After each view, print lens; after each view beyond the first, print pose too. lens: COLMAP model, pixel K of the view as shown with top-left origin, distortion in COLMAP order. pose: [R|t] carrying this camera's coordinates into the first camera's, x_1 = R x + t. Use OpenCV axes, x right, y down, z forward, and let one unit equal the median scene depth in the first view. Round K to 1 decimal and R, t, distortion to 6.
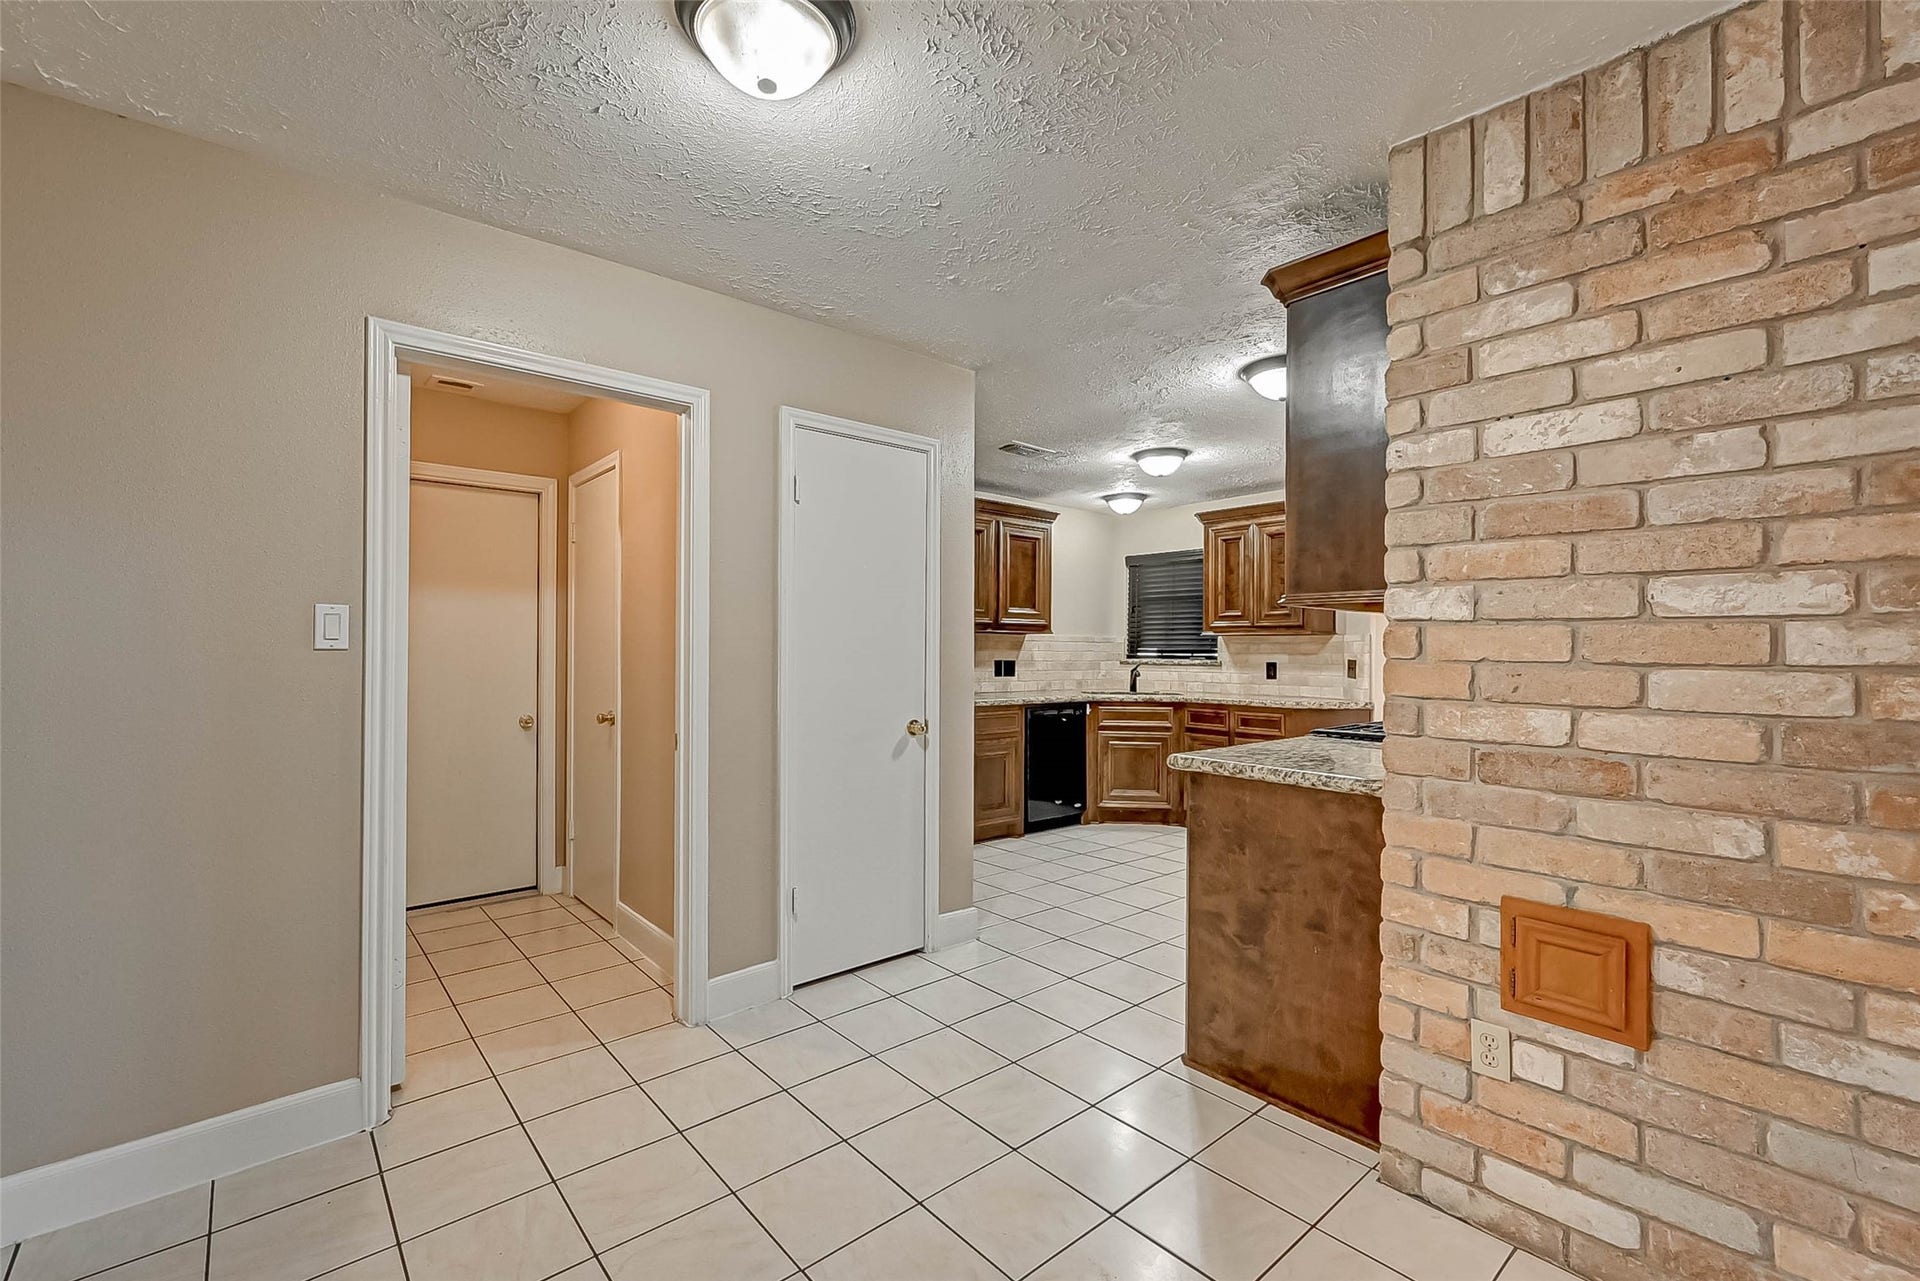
lens RADIAL K [[771.2, 0, 953.7], [0, 771.2, 648.4], [0, 0, 1]] dist [0.021265, -0.000043]
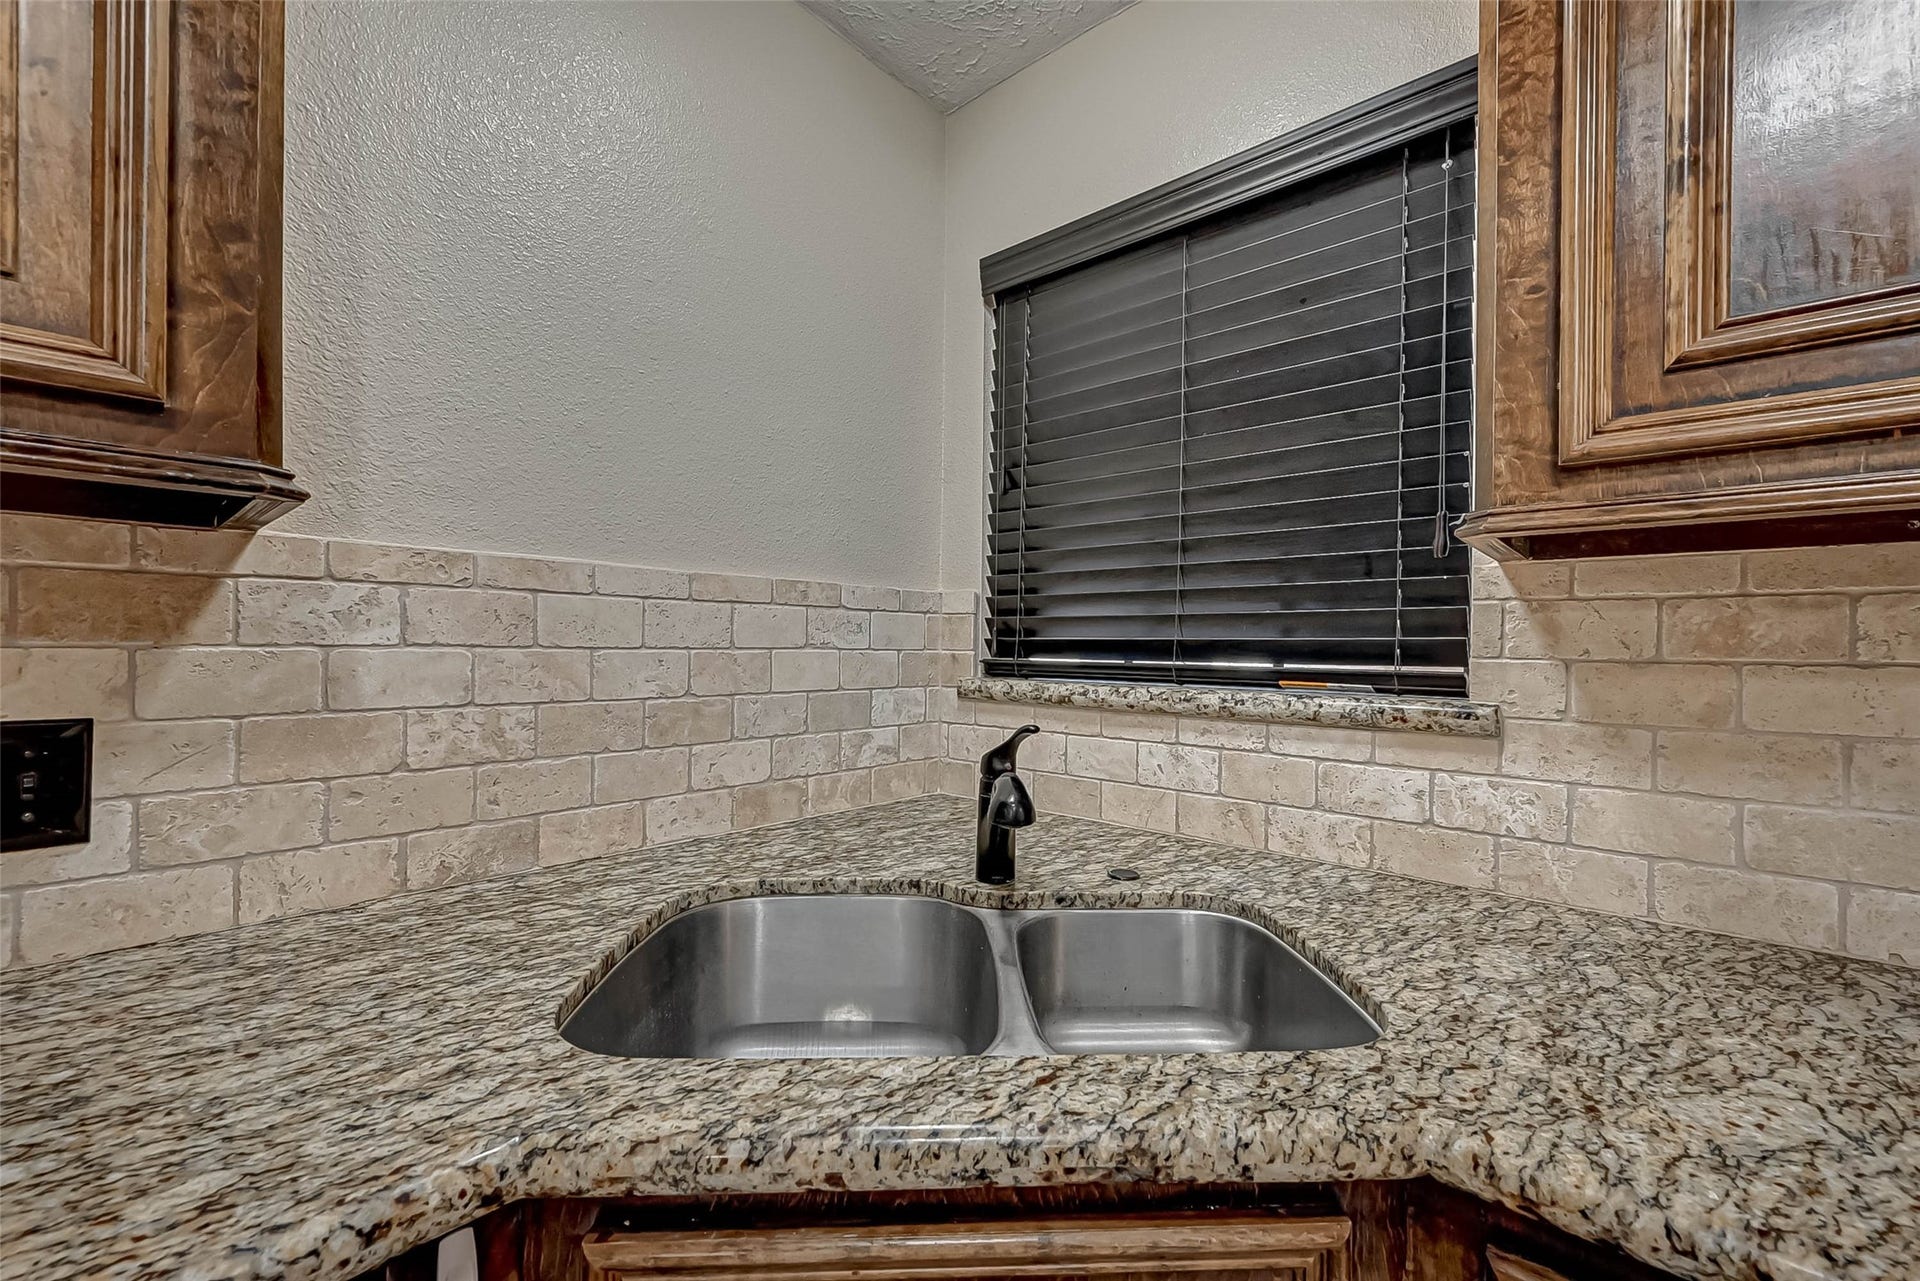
lens RADIAL K [[771.2, 0, 953.7], [0, 771.2, 648.4], [0, 0, 1]] dist [0.021265, -0.000043]
pose [[0.991259, 0.003469, 0.131881, 0.191864], [-0.004419, 0.999966, 0.006914, 0.002251], [-0.131853, -0.007437, 0.991241, 0.798016]]
